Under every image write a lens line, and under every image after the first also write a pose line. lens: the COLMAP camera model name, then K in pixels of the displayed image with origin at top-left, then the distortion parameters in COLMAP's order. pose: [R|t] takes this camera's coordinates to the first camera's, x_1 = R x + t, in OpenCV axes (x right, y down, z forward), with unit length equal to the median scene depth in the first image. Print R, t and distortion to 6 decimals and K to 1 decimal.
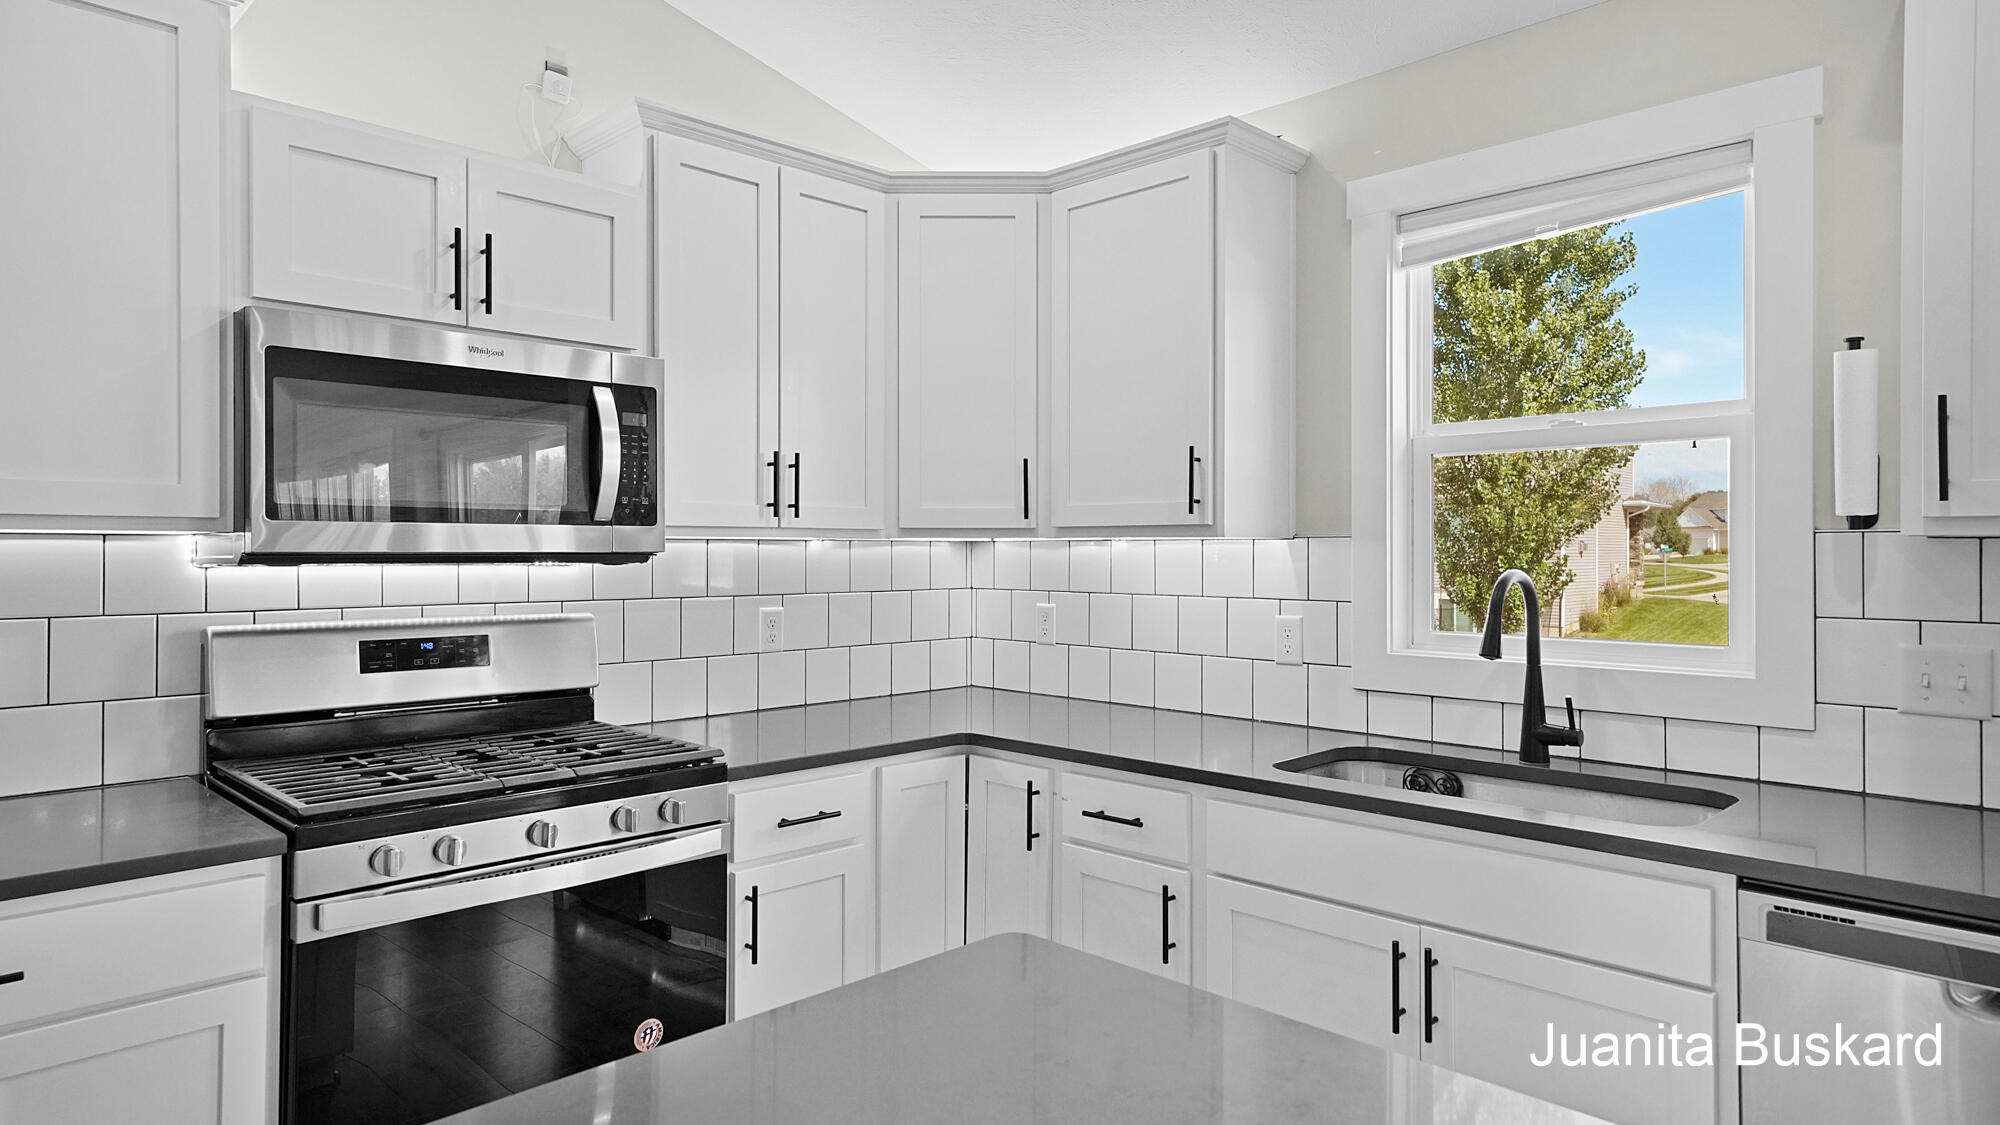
lens RADIAL K [[1126.3, 0, 983.2], [0, 1126.3, 547.8], [0, 0, 1]] dist [0.030754, -0.001431]
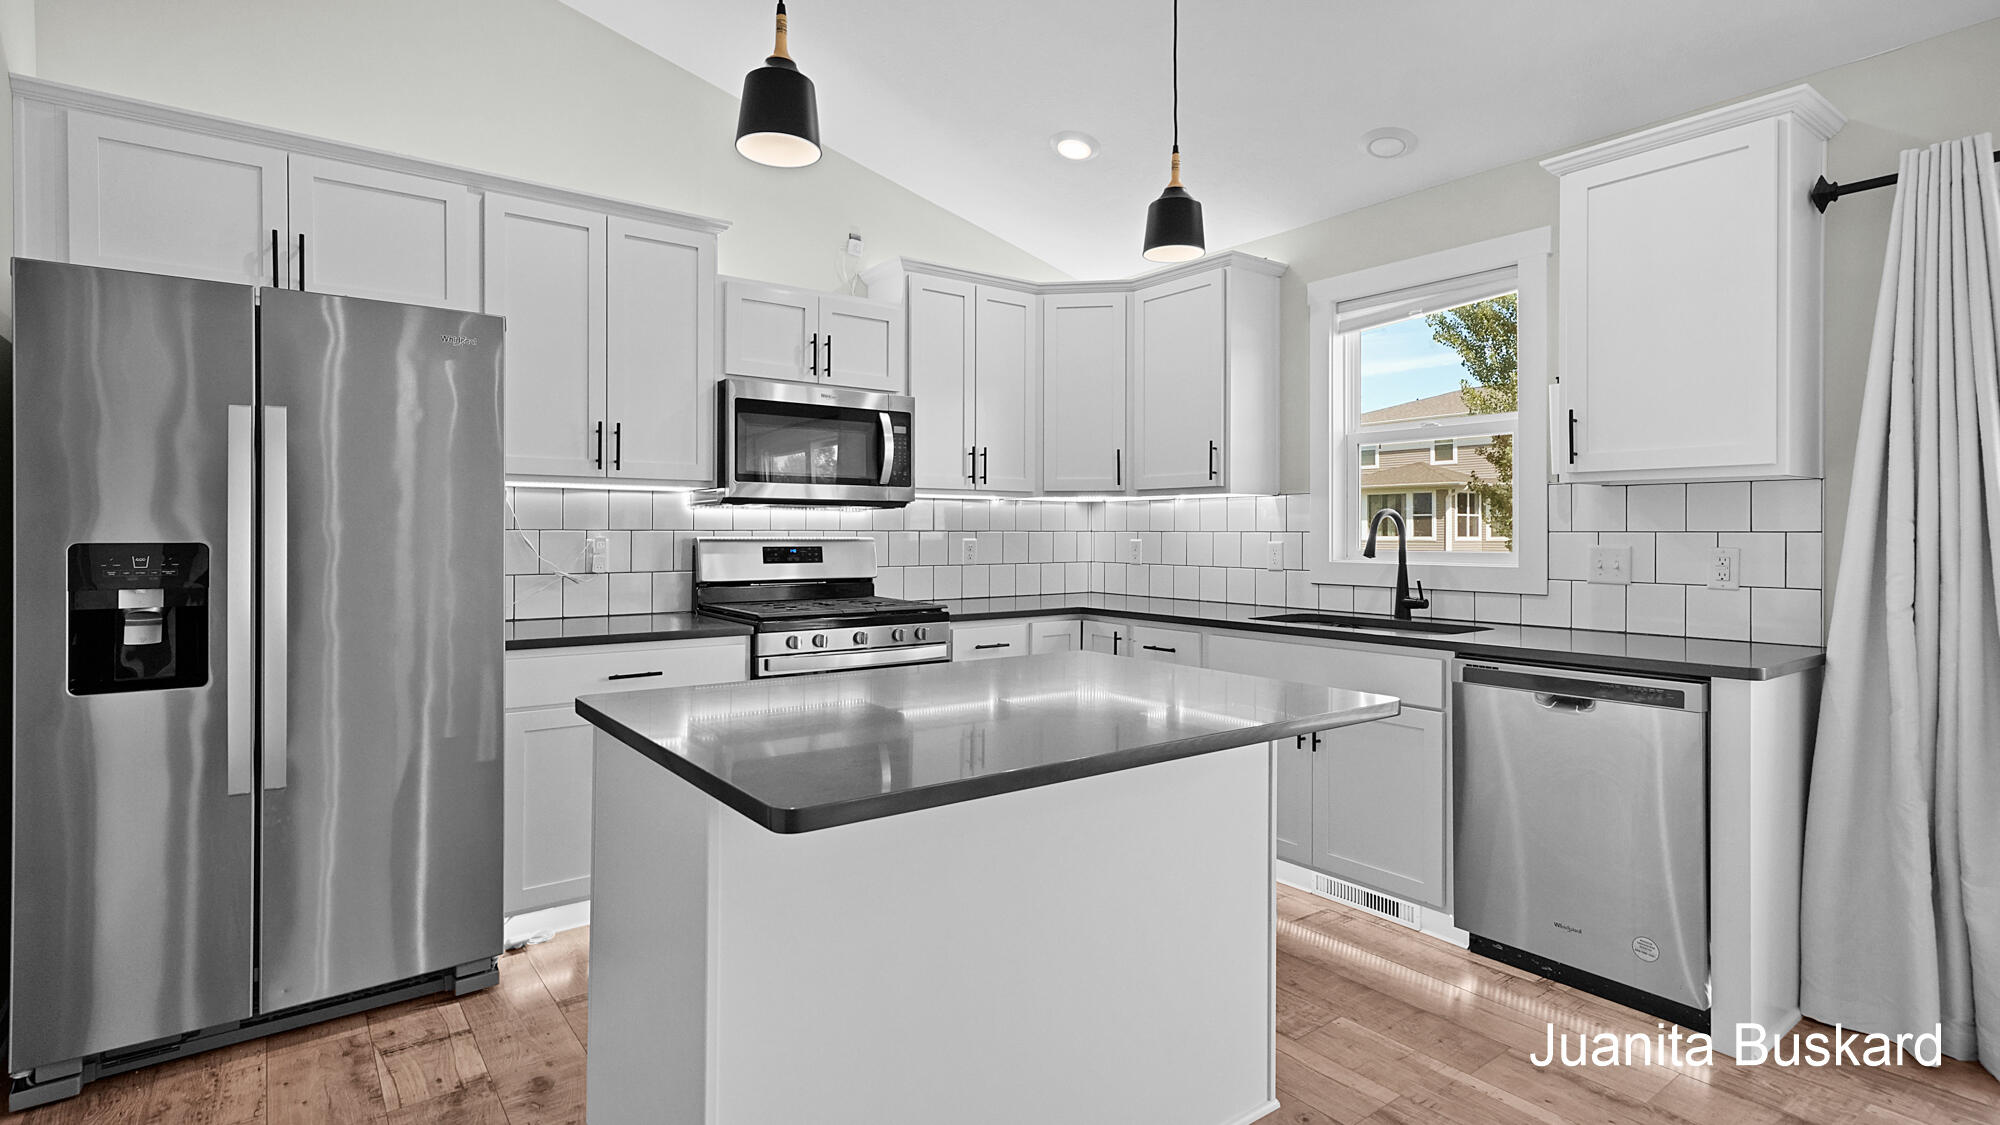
lens RADIAL K [[939.1, 0, 1009.2], [0, 939.1, 533.8], [0, 0, 1]] dist [0.008388, 0.001812]
pose [[0.991445, 0.001453, -0.130516, 0.069333], [-0.000968, 0.999992, 0.003777, 0.049685], [0.130520, -0.003619, 0.991439, -0.488068]]
